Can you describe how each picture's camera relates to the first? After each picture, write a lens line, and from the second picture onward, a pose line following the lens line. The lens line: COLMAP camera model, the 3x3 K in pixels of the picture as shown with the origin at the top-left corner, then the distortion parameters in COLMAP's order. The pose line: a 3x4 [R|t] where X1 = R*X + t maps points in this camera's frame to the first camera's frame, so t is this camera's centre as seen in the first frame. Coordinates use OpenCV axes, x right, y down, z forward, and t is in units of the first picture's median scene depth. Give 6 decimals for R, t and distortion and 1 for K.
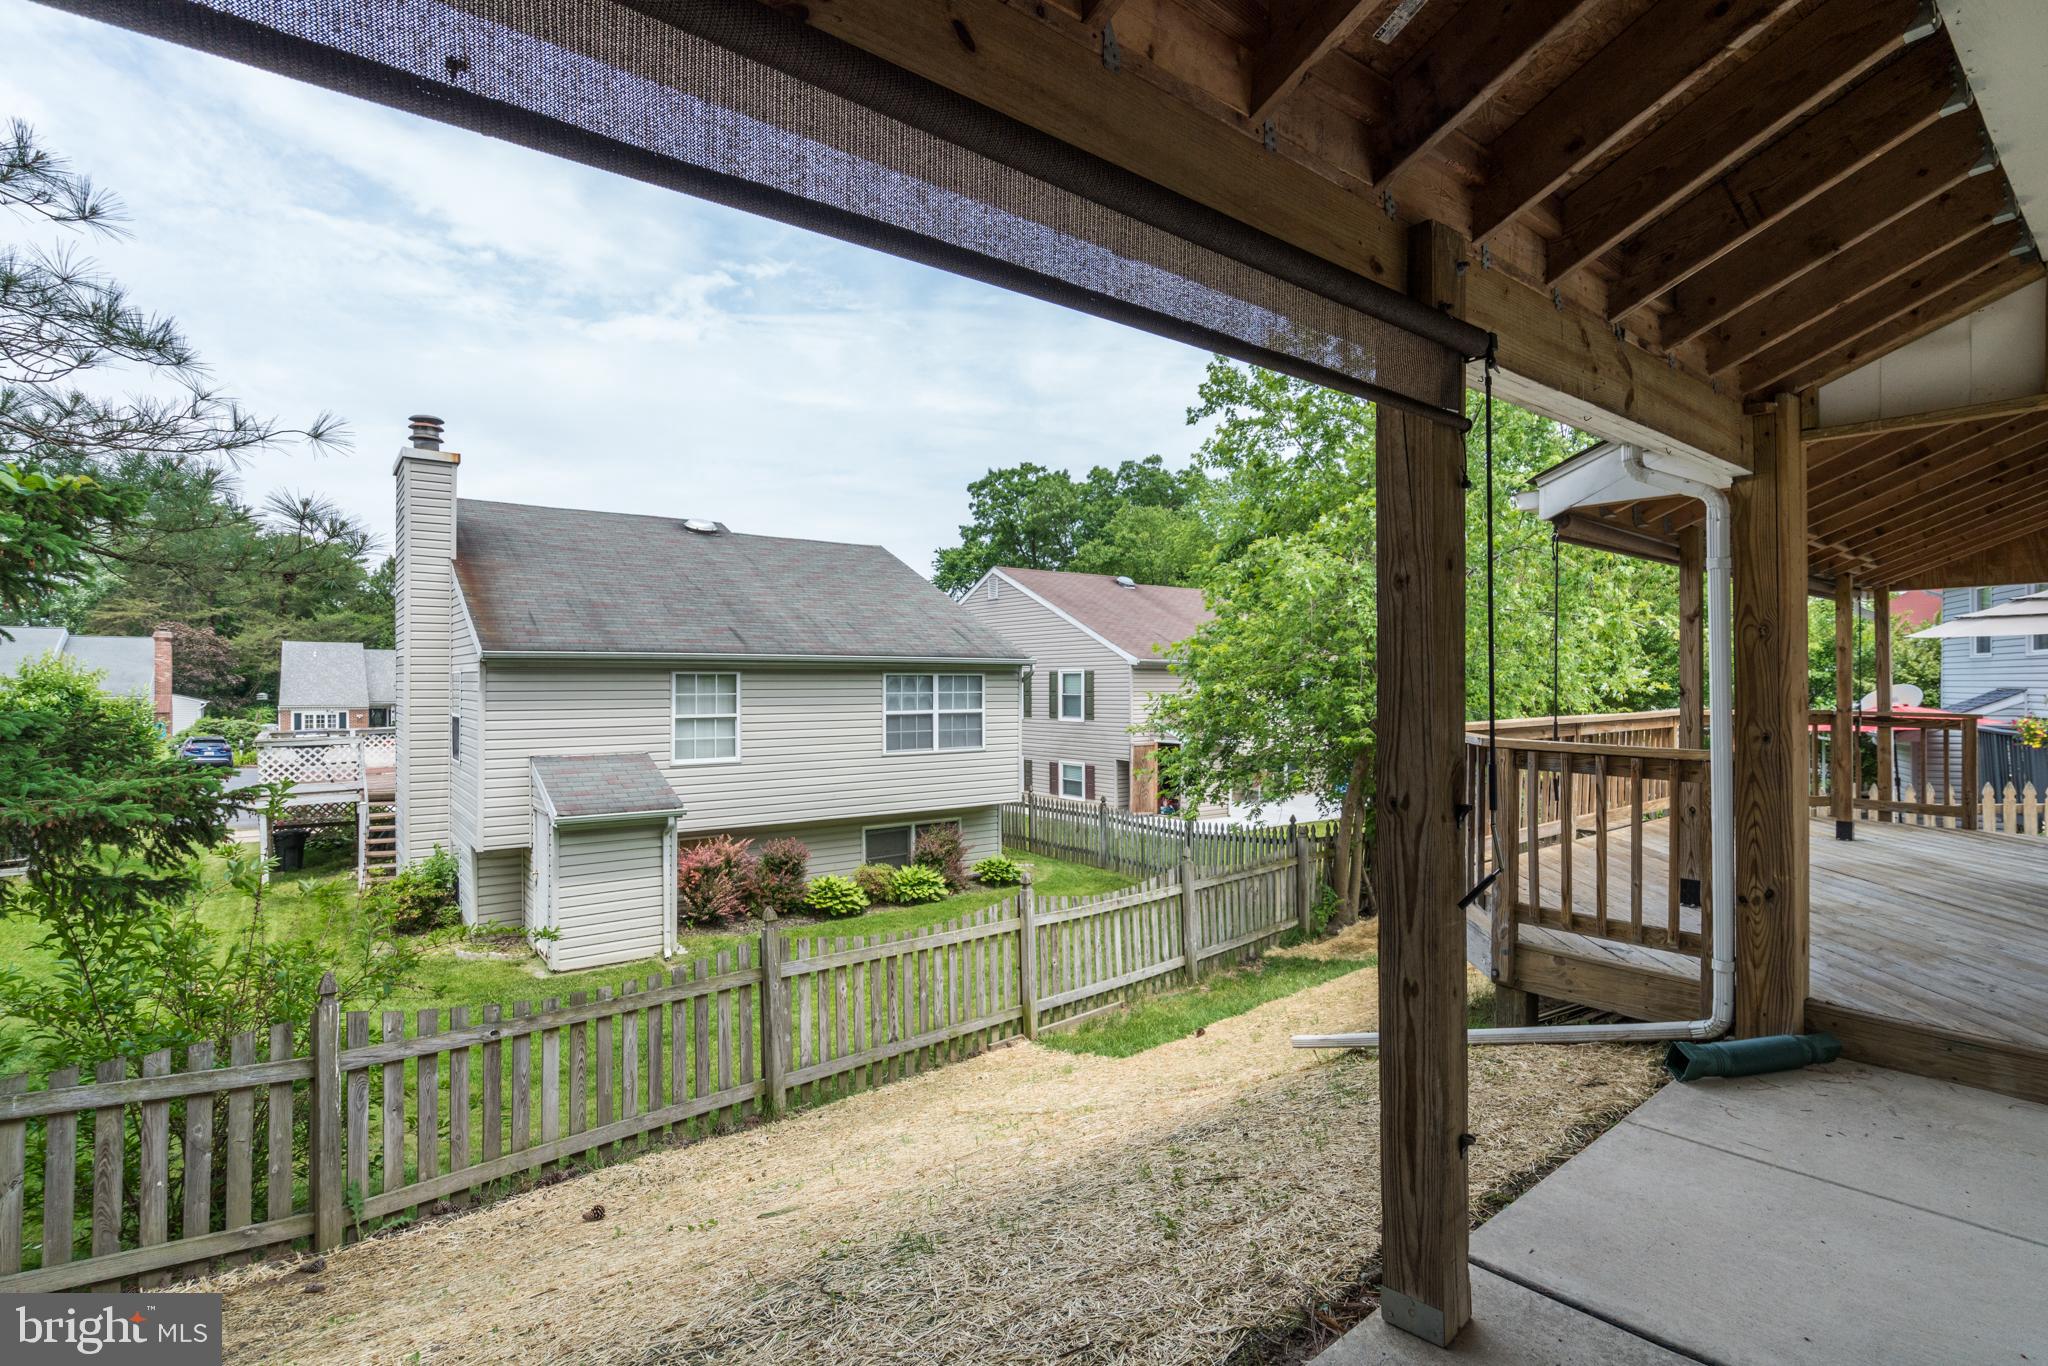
lens RADIAL K [[932.8, 0, 955.8], [0, 932.8, 668.1], [0, 0, 1]] dist [-0.006753, 0.002414]
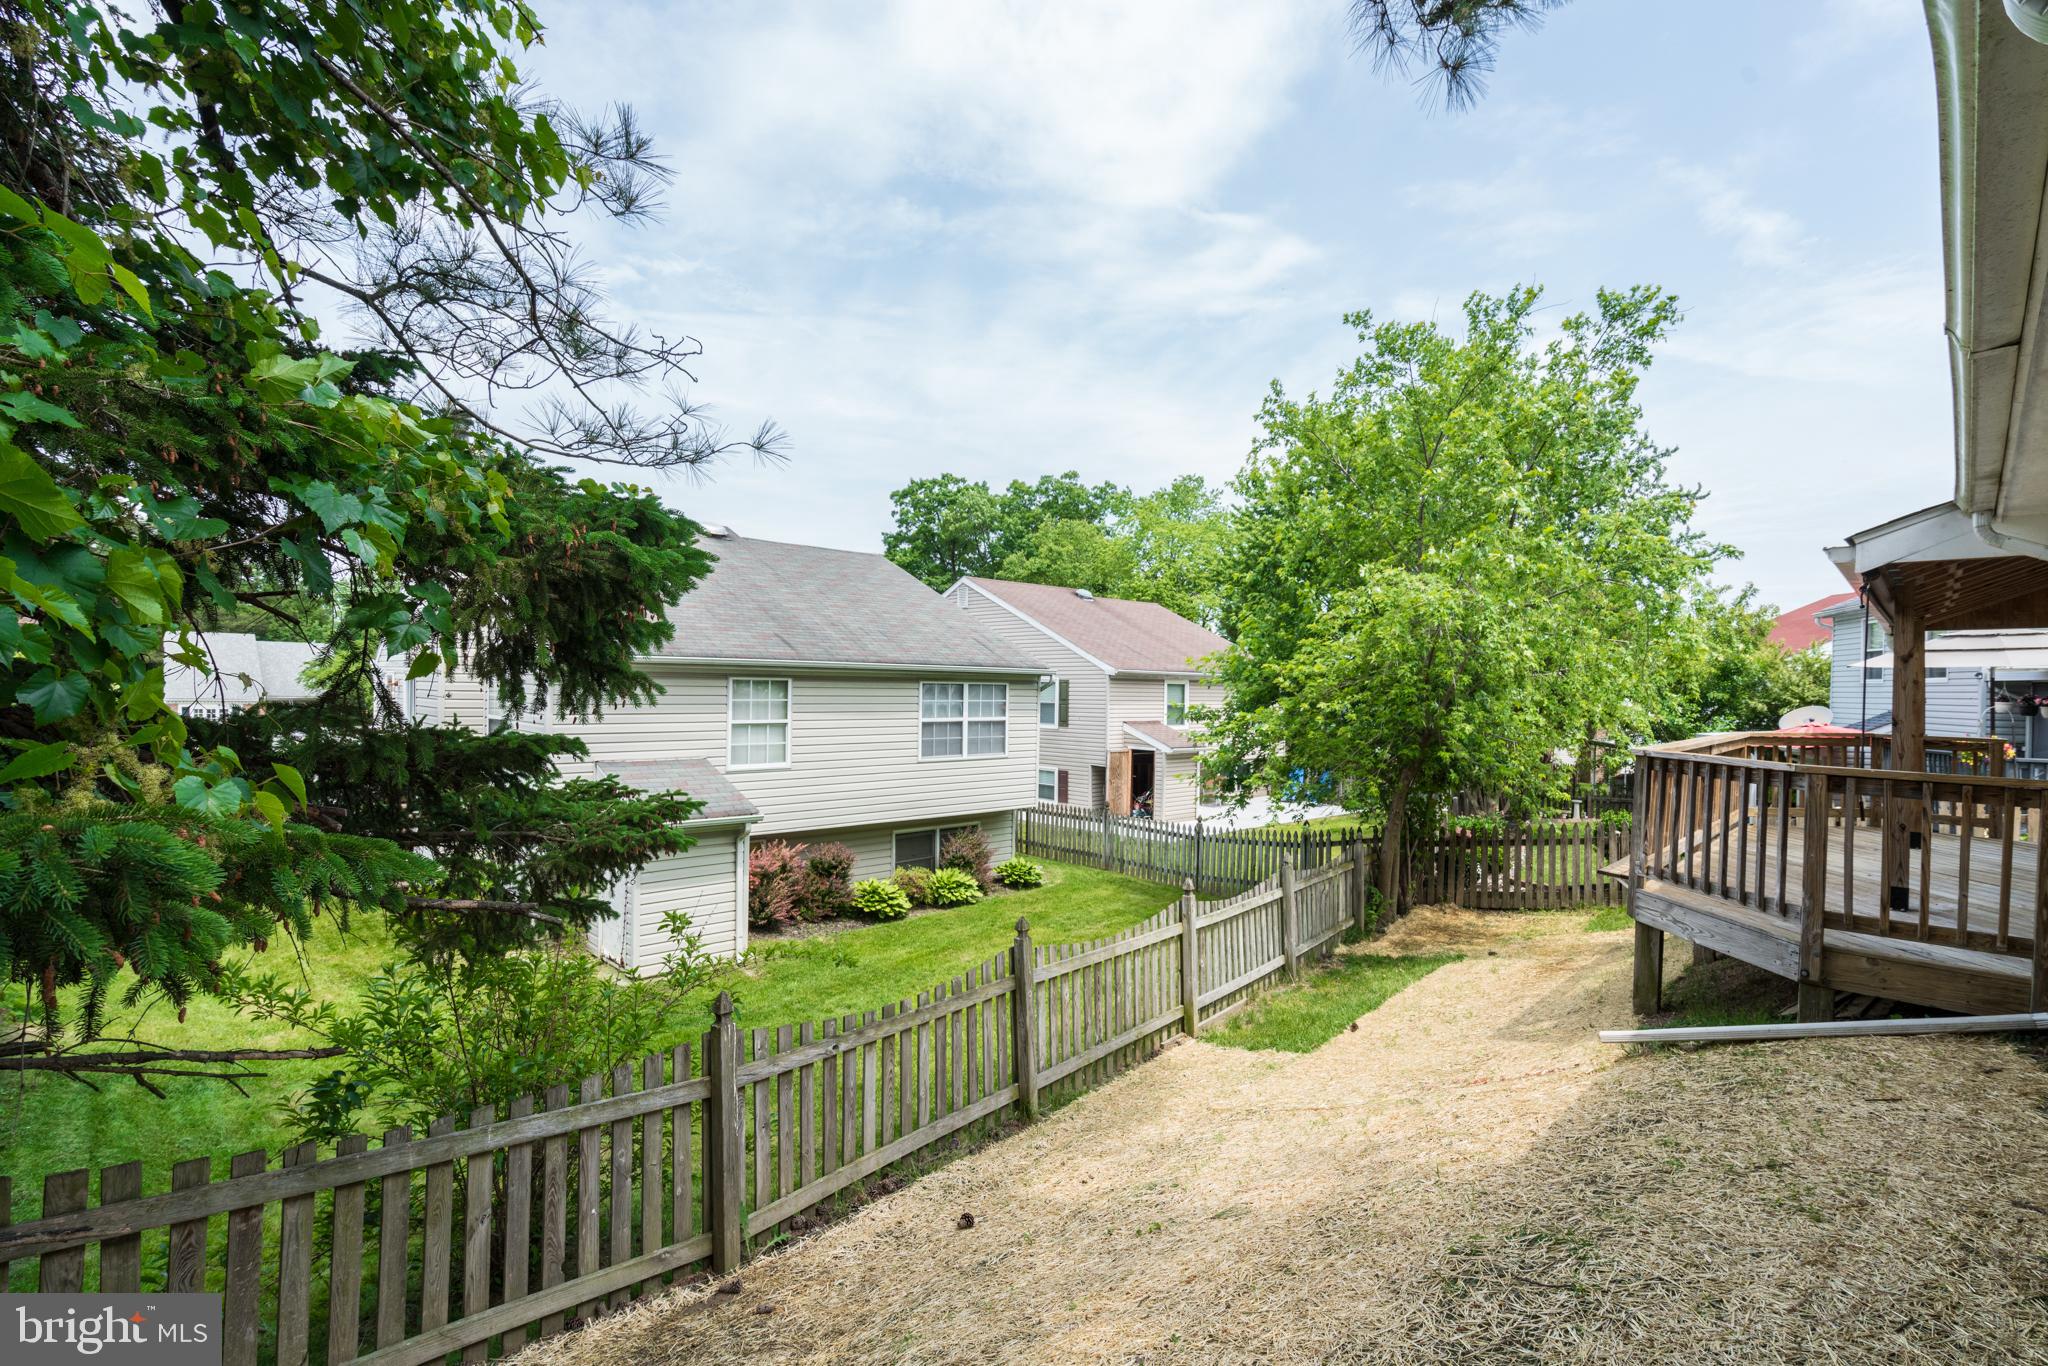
lens RADIAL K [[932.8, 0, 813.8], [0, 932.8, 660.3], [0, 0, 1]] dist [-0.006753, 0.002414]
pose [[0.993837, 0.018433, 0.109305, -0.347928], [-0.018233, 0.999830, -0.002829, -0.013843], [-0.109338, 0.000819, 0.994004, -0.002220]]
